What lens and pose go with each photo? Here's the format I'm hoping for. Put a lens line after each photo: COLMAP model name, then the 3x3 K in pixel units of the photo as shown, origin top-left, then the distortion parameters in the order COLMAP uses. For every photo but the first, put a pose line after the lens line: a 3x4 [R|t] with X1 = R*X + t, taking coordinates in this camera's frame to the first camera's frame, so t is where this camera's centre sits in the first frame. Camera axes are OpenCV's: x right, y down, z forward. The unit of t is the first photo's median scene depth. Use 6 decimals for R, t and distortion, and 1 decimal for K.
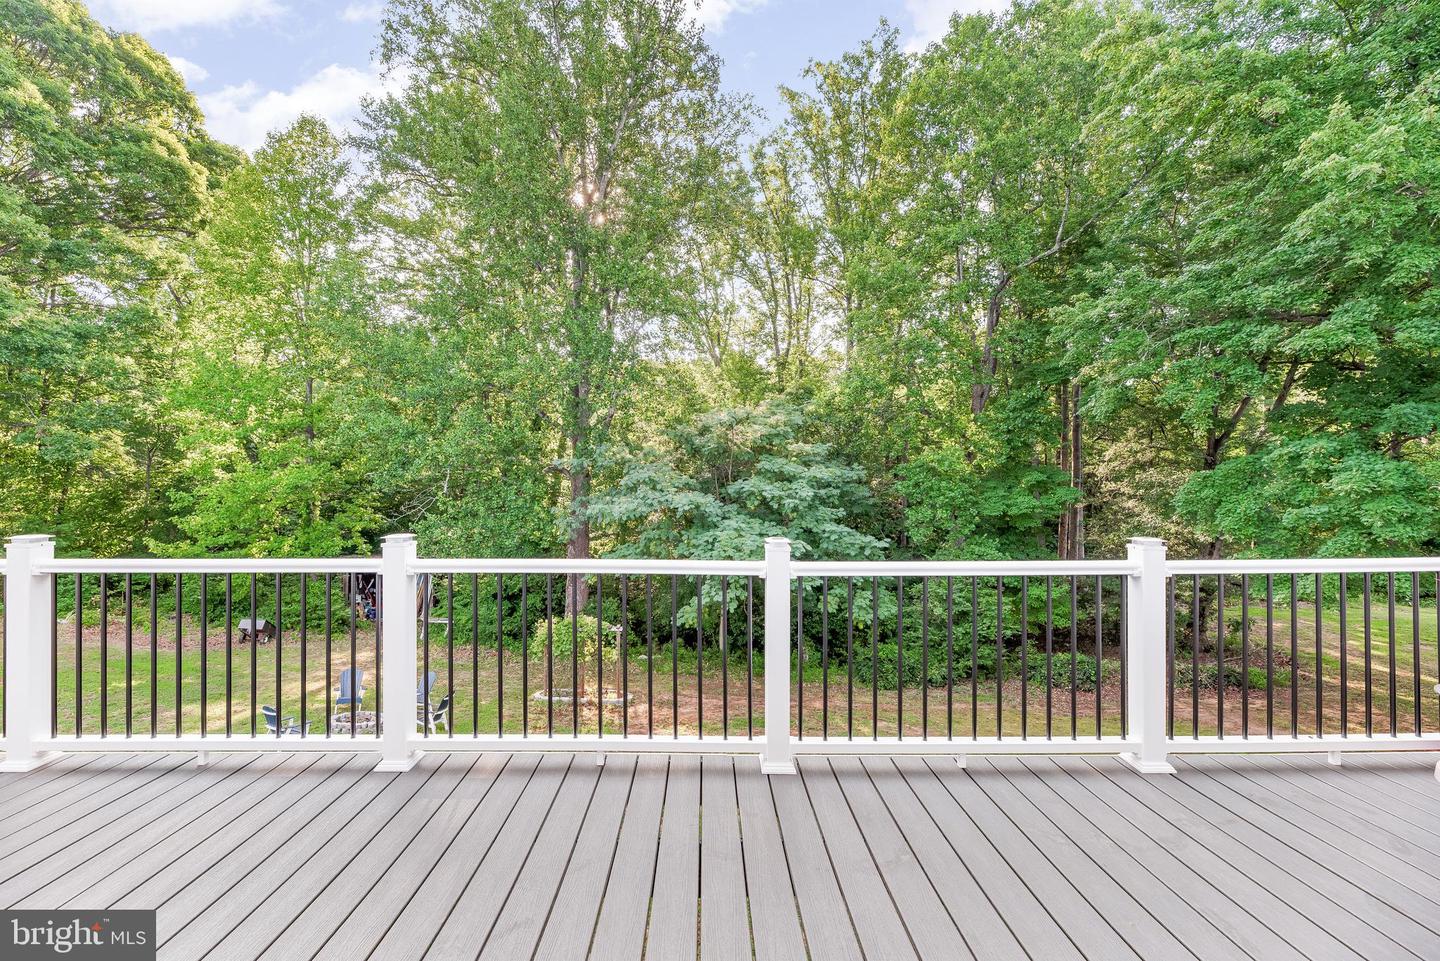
lens RADIAL K [[593.1, 0, 725.6], [0, 593.1, 495.0], [0, 0, 1]] dist [0.002525, 0.000218]
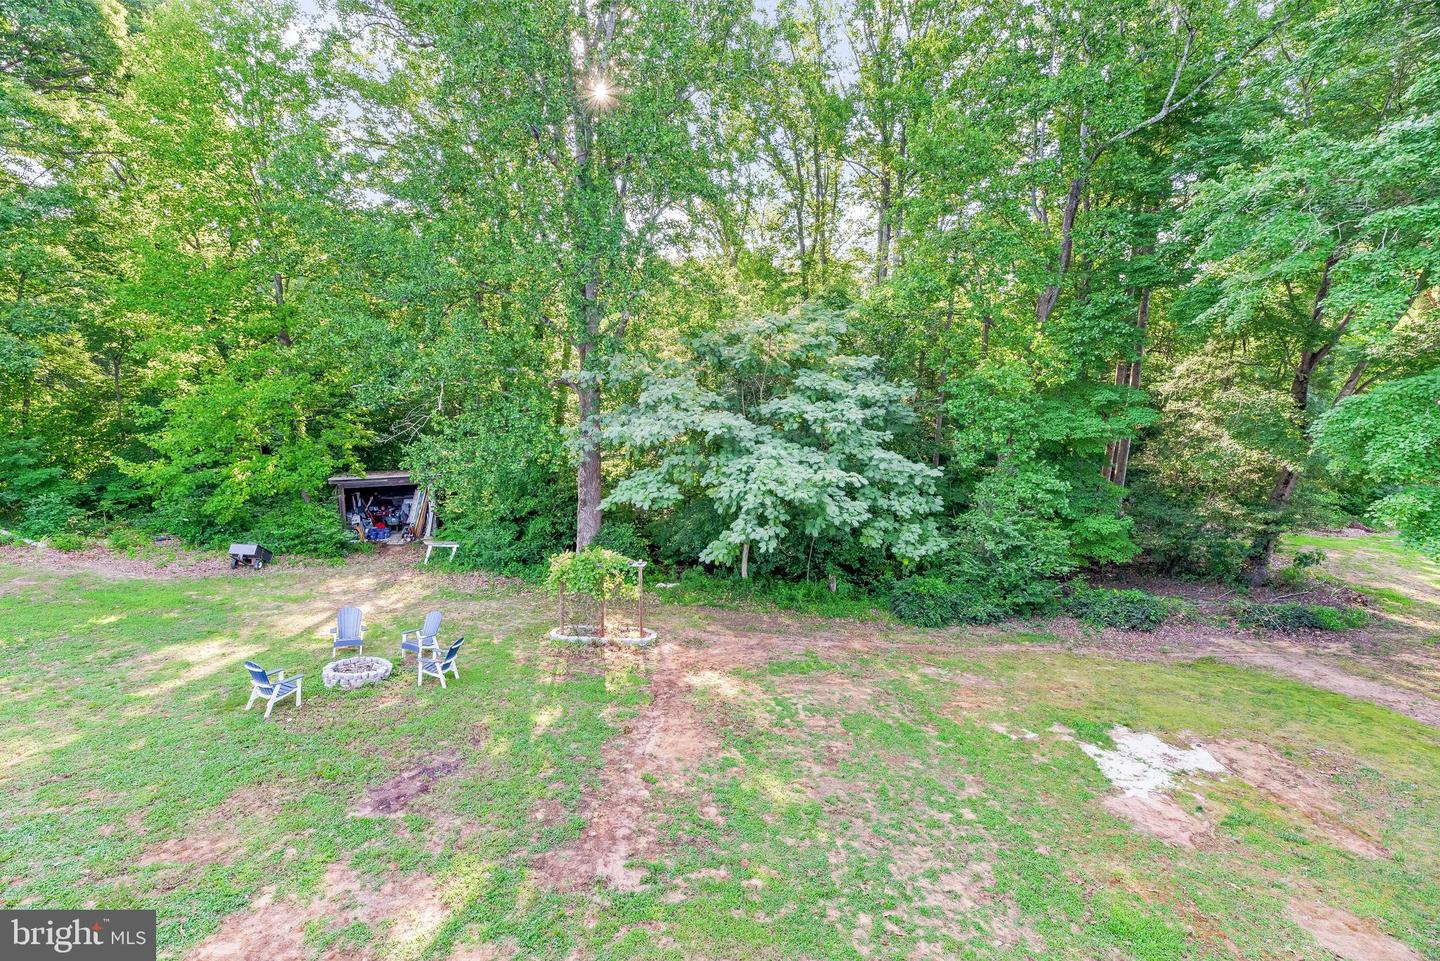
lens RADIAL K [[593.1, 0, 725.6], [0, 593.1, 495.0], [0, 0, 1]] dist [0.002525, 0.000218]
pose [[0.999971, 0.007376, -0.001824, -0.040300], [-0.007019, 0.988662, 0.149996, -0.013067], [0.002910, -0.149978, 0.988685, 0.098152]]
